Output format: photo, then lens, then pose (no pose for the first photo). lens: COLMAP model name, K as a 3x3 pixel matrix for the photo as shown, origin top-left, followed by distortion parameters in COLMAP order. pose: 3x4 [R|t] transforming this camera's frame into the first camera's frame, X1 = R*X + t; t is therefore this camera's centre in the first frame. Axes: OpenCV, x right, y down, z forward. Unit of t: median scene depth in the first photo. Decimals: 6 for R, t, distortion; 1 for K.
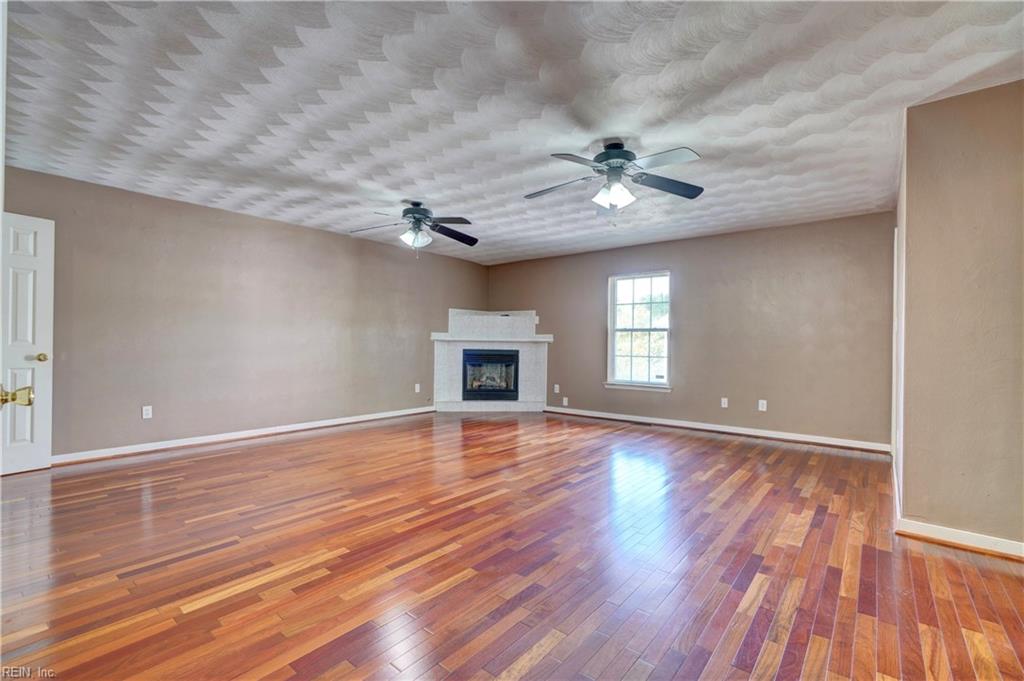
lens RADIAL K [[459.0, 0, 510.4], [0, 459.0, 341.3], [0, 0, 1]] dist [-0.003729, -0.000729]
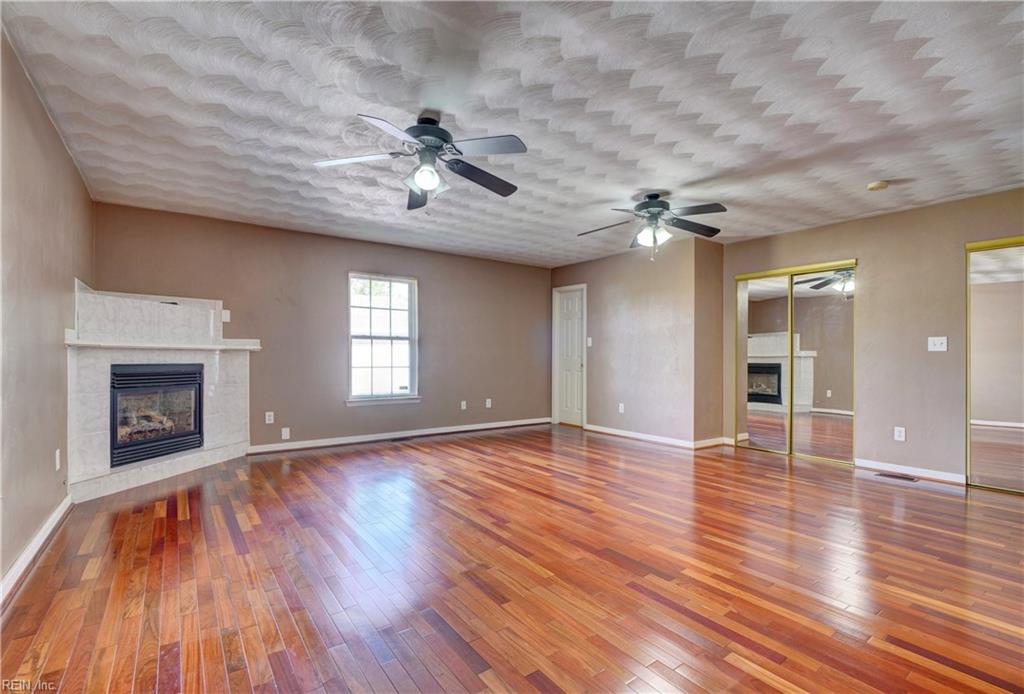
lens RADIAL K [[469.3, 0, 512.0], [0, 469.3, 347.0], [0, 0, 1]] dist [0.013928, 0.000001]
pose [[0.260155, 0.008567, 0.965529, -0.550095], [-0.010456, 0.999927, -0.006055, -0.003435], [-0.965510, -0.008520, 0.260226, 0.515376]]
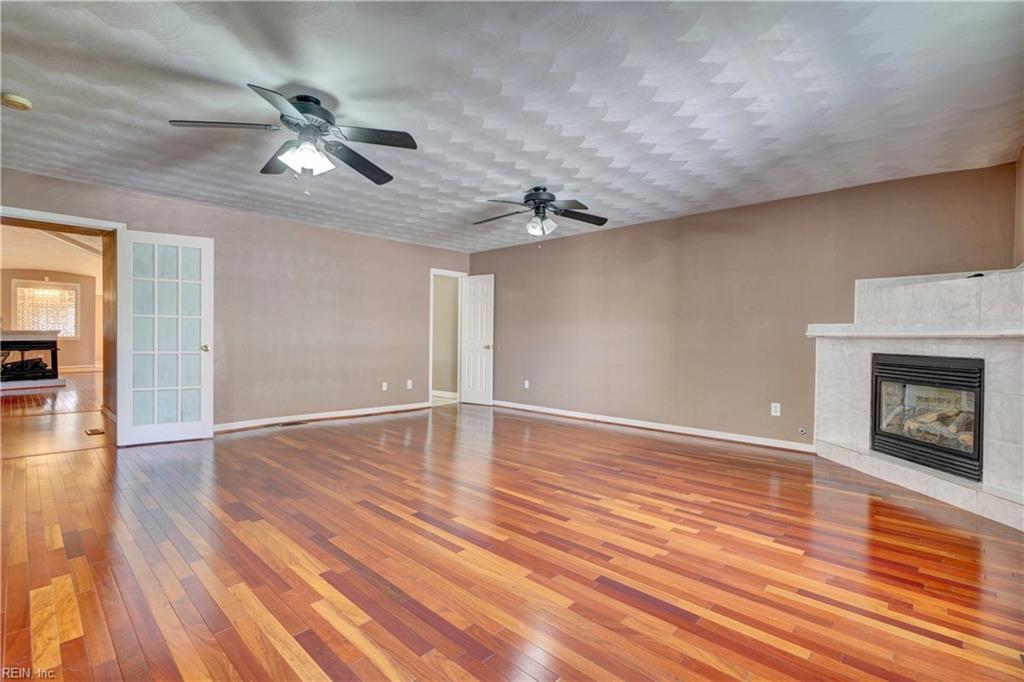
lens RADIAL K [[459.0, 0, 510.4], [0, 459.0, 341.8], [0, 0, 1]] dist [-0.003729, -0.000729]
pose [[-0.068698, -0.003165, -0.997632, 0.513792], [-0.007812, 0.999966, -0.002634, 0.010024], [0.997607, 0.007613, -0.068720, 0.708571]]
